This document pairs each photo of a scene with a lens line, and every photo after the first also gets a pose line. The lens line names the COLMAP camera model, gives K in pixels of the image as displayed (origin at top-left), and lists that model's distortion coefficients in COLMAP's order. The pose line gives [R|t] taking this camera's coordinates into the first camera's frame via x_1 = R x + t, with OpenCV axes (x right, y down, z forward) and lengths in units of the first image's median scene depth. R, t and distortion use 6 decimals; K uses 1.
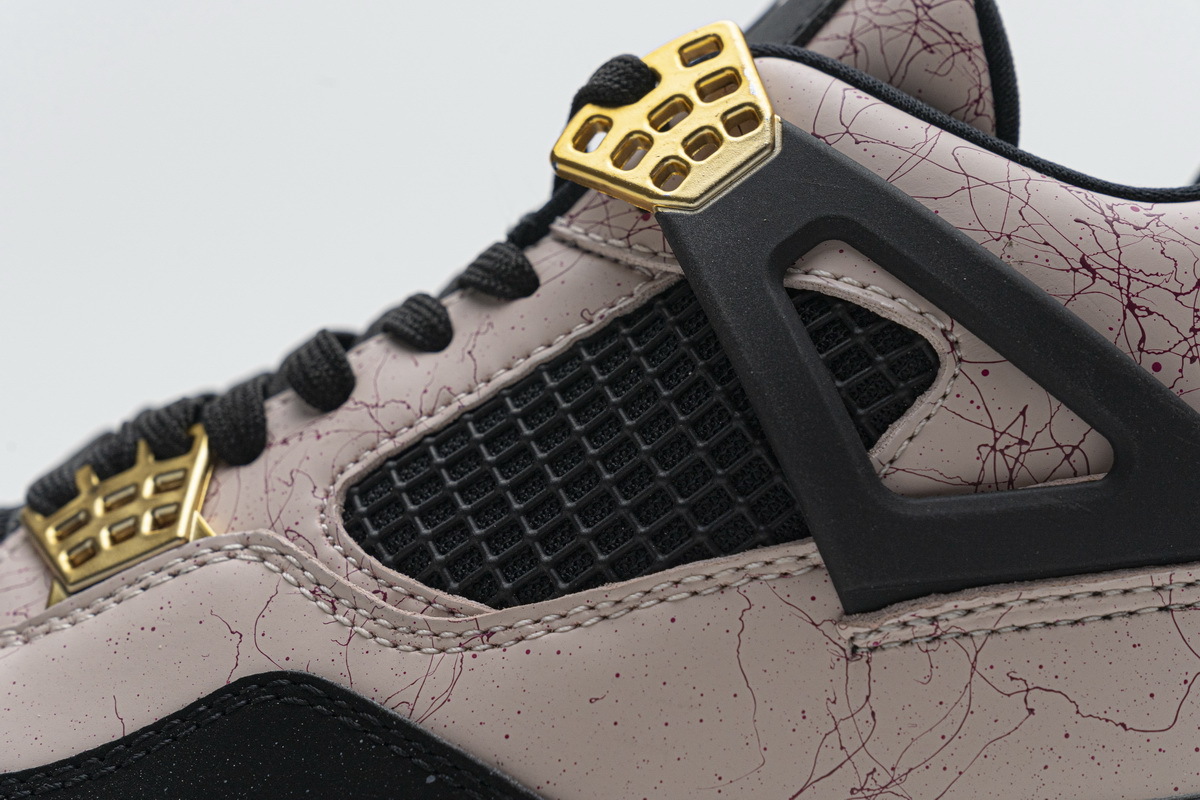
lens RADIAL K [[2470.0, 0, 600.2], [0, 2470.0, 401.5], [0, 0, 1]] dist [0.078376, 0.000000]
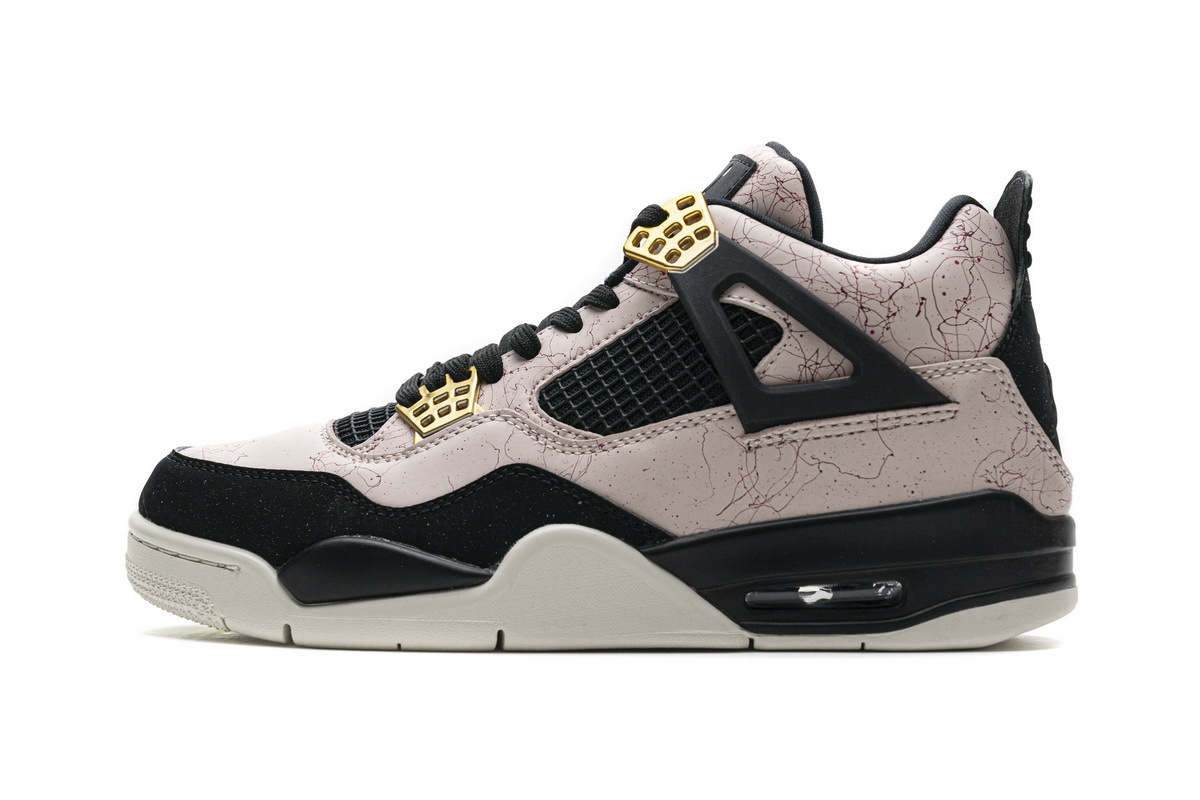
lens RADIAL K [[2470.0, 0, 597.9], [0, 2470.0, 398.3], [0, 0, 1]] dist [0.078376, 0.000000]
pose [[0.999396, -0.018136, -0.029626, 0.024207], [0.018112, 0.999835, -0.001075, 0.048472], [0.029641, 0.000537, 0.999560, -1.430129]]
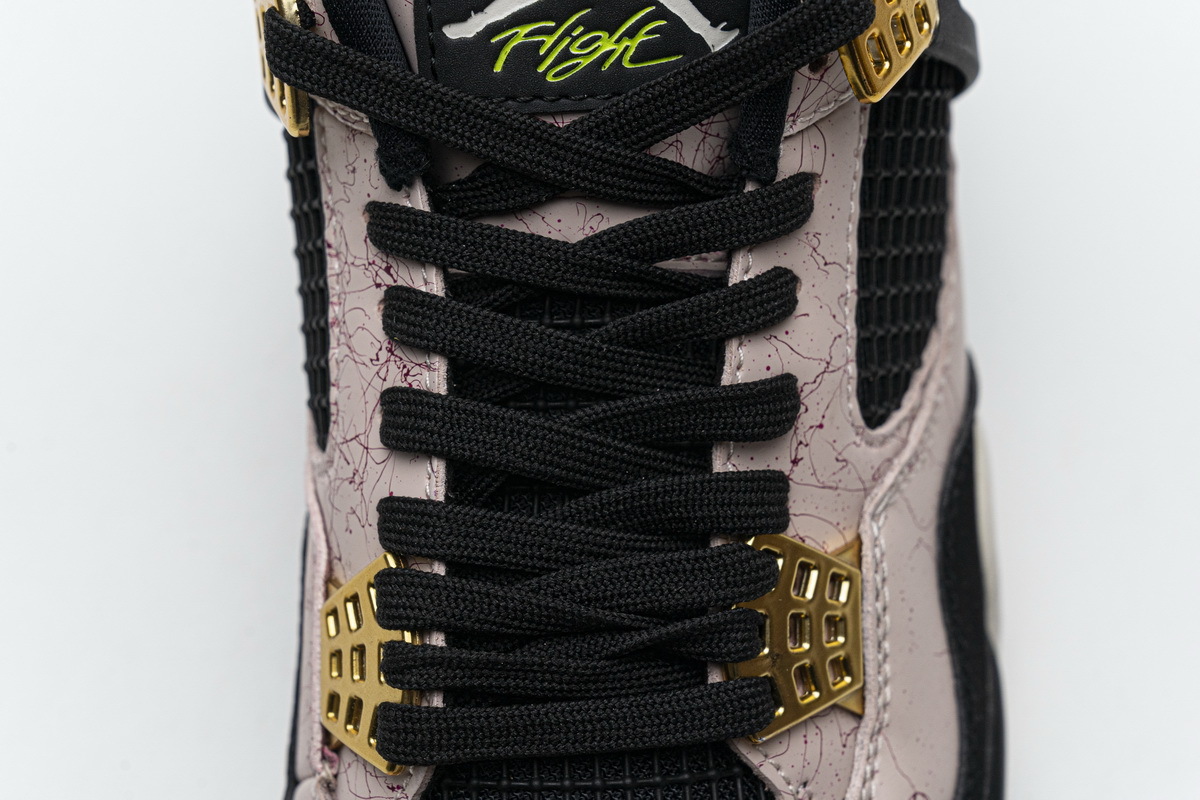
lens RADIAL K [[2470.0, 0, 600.5], [0, 2470.0, 399.5], [0, 0, 1]] dist [0.078376, 0.000000]
pose [[-0.072568, -0.887453, 0.455149, -0.626738], [-0.016786, 0.457374, 0.889116, -1.010751], [-0.997222, 0.056881, -0.048088, 1.227651]]
